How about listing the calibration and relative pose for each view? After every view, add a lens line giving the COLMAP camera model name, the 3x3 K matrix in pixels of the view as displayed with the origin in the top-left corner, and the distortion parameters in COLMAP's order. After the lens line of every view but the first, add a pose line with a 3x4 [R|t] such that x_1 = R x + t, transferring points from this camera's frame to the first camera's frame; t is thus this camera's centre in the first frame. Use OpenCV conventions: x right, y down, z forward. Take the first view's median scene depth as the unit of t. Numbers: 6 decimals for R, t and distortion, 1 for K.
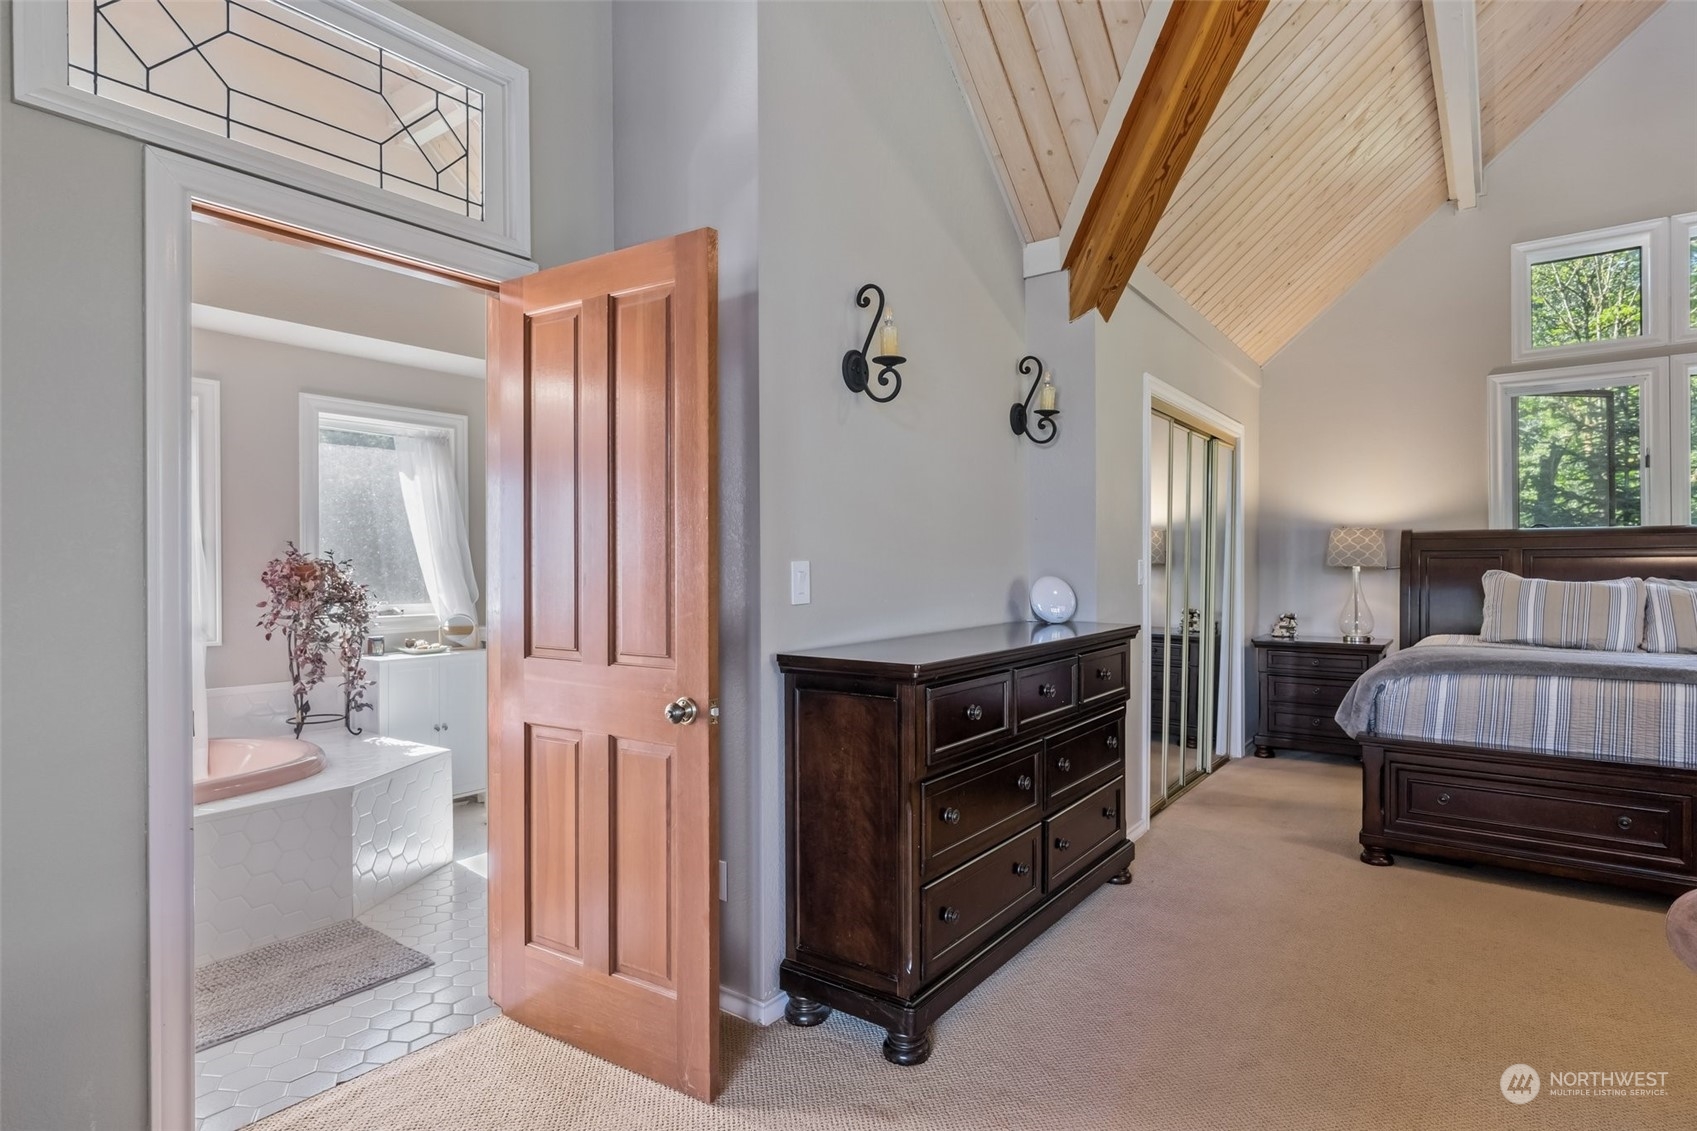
lens RADIAL K [[904.9, 0, 849.0], [0, 904.9, 568.6], [0, 0, 1]] dist [-0.000617, 0.001089]
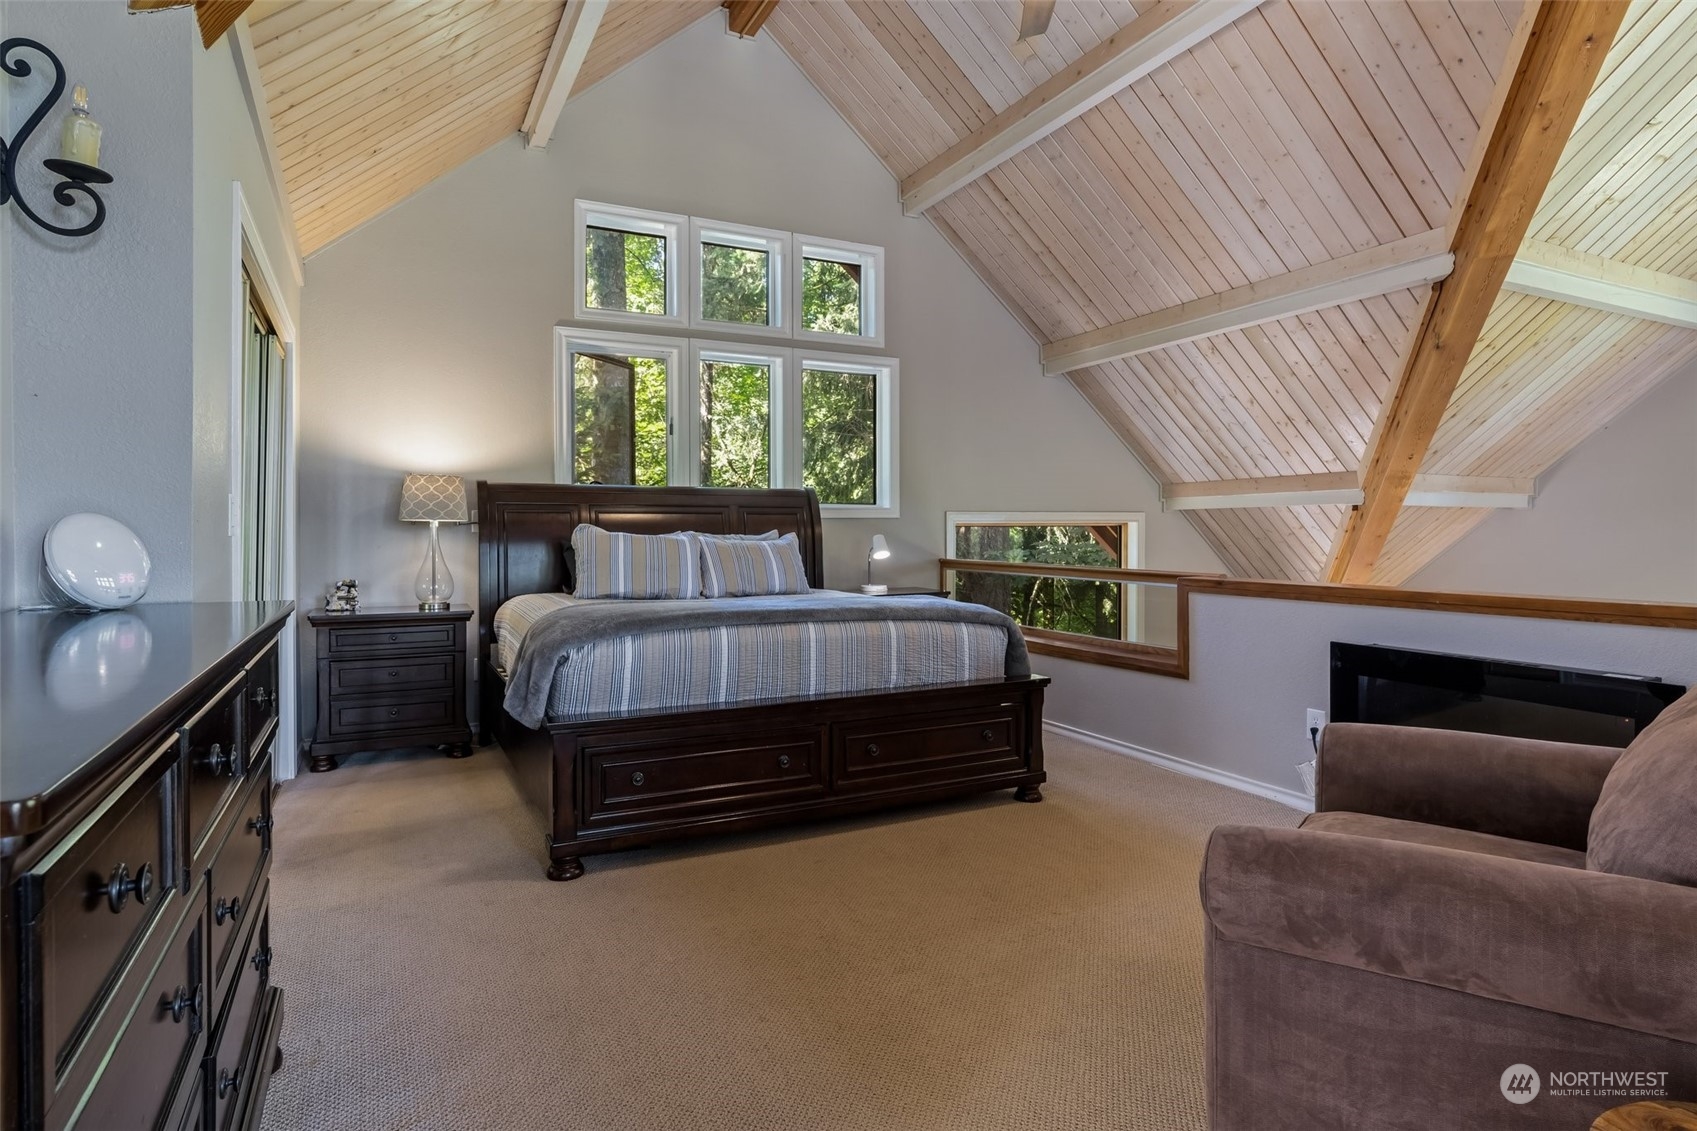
lens RADIAL K [[904.9, 0, 847.9], [0, 904.9, 536.7], [0, 0, 1]] dist [-0.000617, 0.001089]
pose [[0.458770, -0.000940, 0.888554, -0.017659], [0.004610, 0.999988, -0.001322, 0.019477], [-0.888543, 0.004703, 0.458770, 0.337279]]
